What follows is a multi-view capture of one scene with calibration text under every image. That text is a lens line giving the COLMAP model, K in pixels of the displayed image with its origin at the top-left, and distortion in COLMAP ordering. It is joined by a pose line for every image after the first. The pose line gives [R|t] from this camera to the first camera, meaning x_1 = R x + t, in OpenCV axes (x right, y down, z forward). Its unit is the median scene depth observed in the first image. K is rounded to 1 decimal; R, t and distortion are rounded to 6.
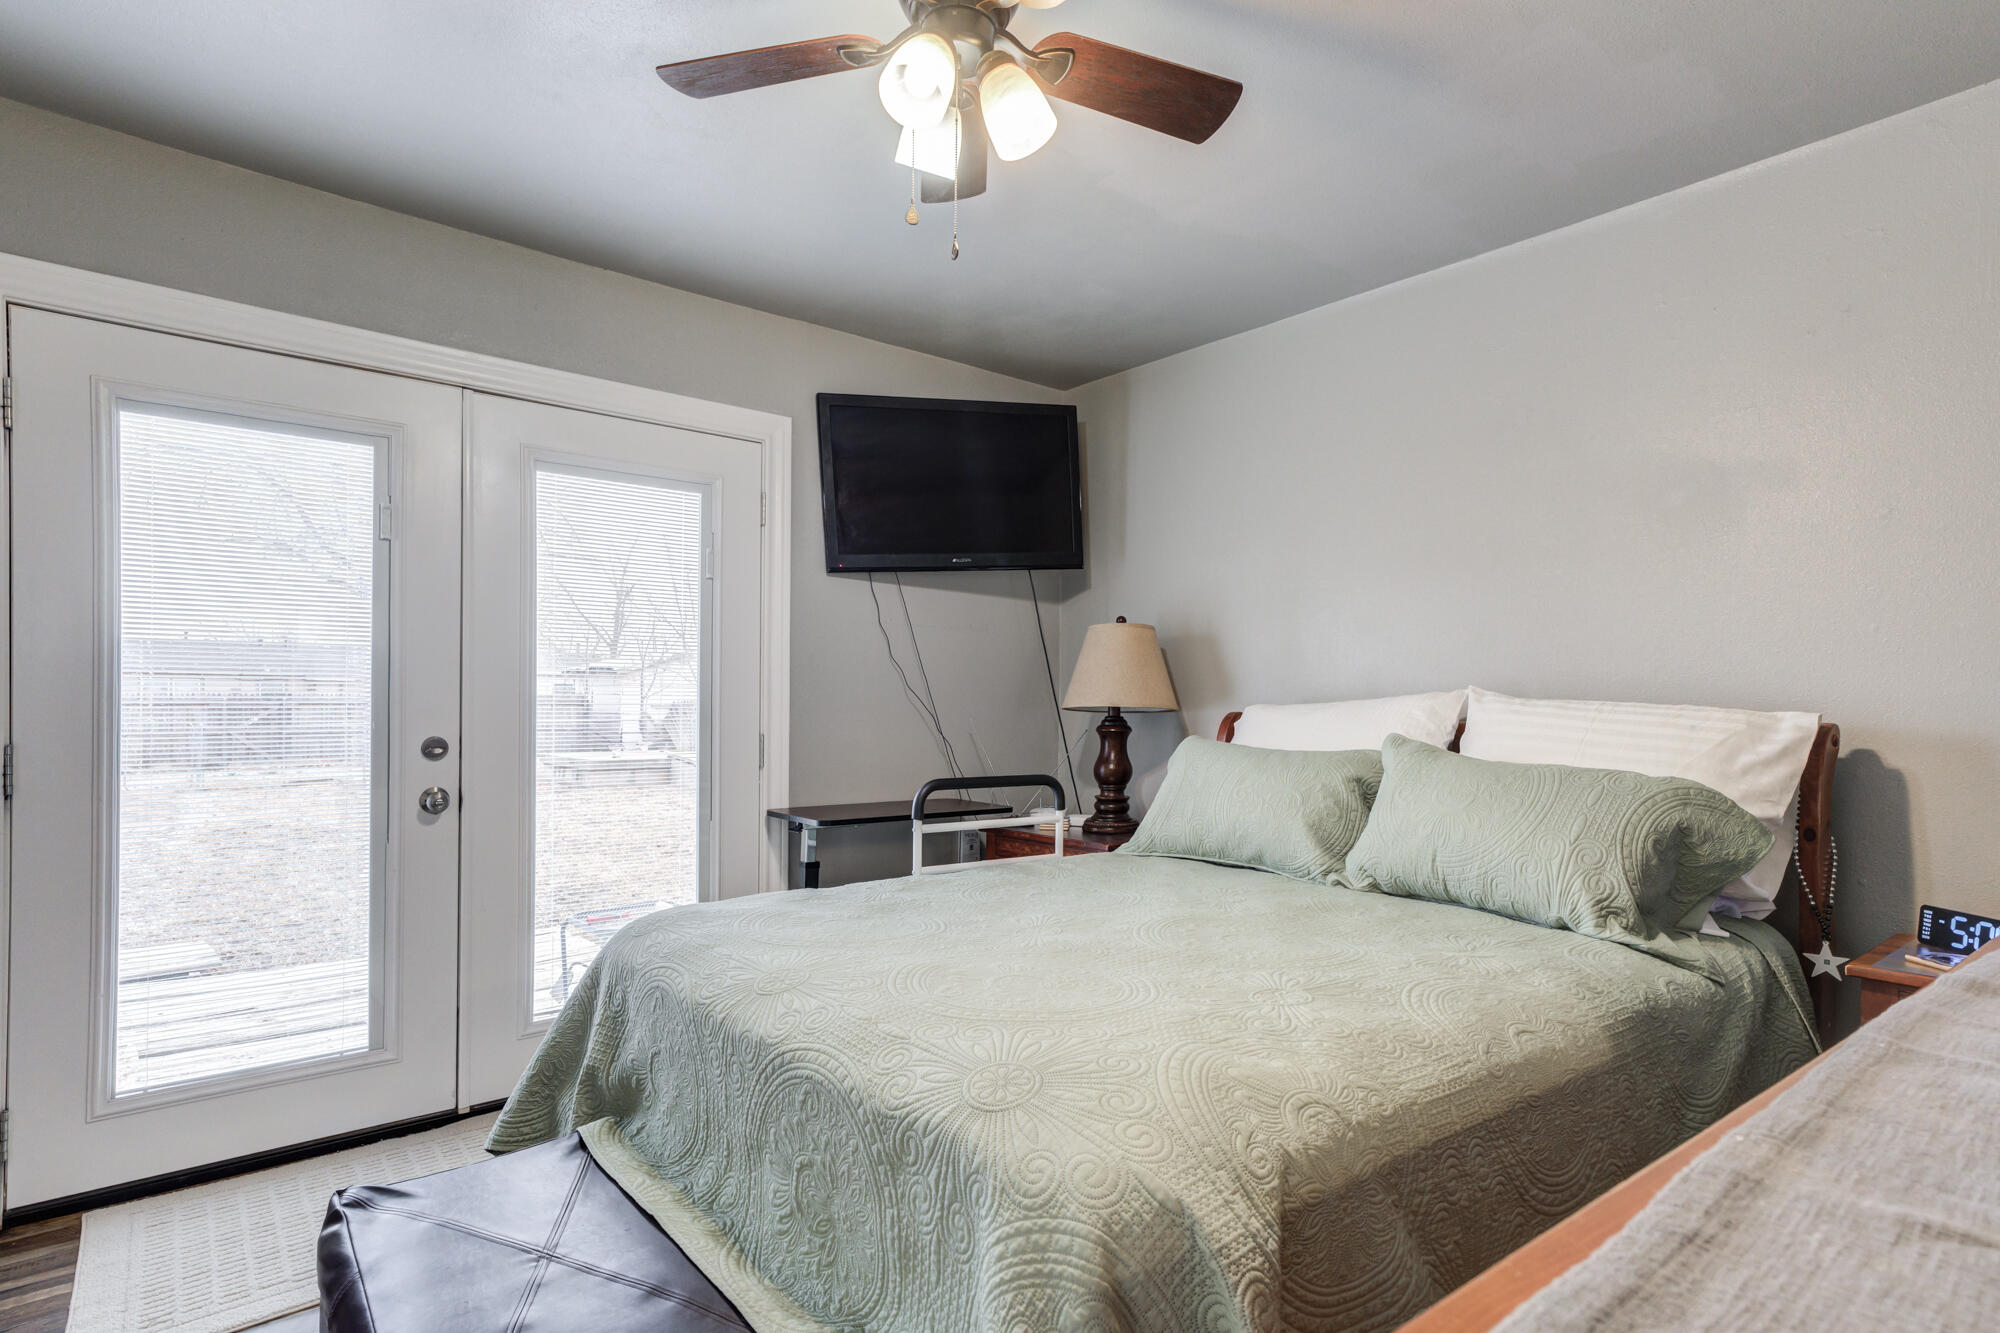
lens RADIAL K [[1053.4, 0, 1000.3], [0, 1053.4, 713.3], [0, 0, 1]] dist [0.000219, 0.000351]
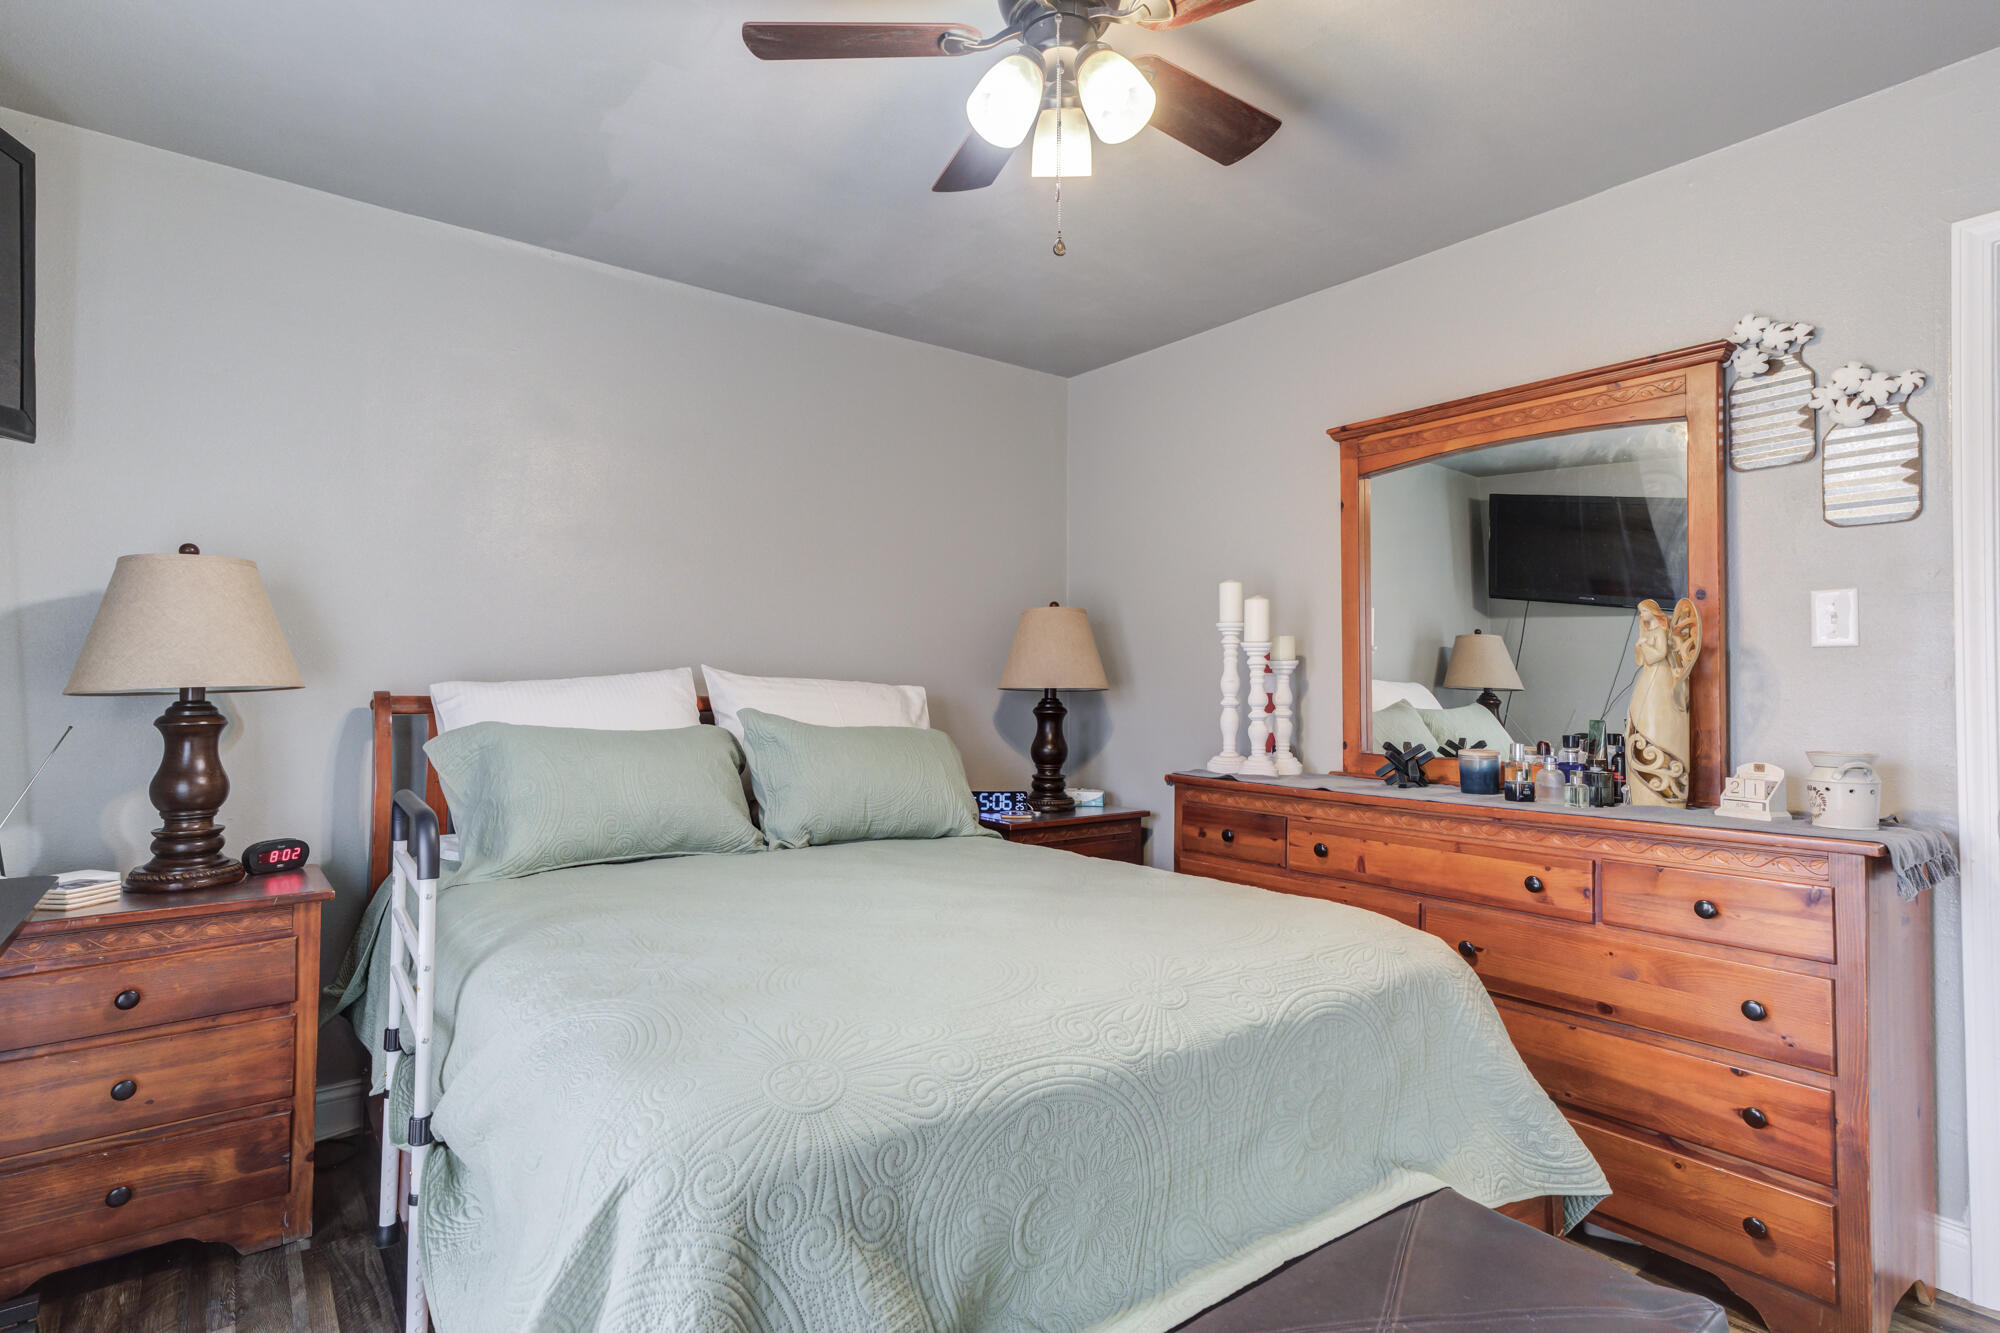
lens RADIAL K [[1021.3, 0, 1059.0], [0, 1021.3, 663.3], [0, 0, 1]] dist [-0.001227, 0.000685]
pose [[0.002565, 0.002894, 0.999993, -0.893469], [0.002420, 0.999993, -0.002900, -0.030097], [-0.999994, 0.002427, 0.002558, 0.871744]]
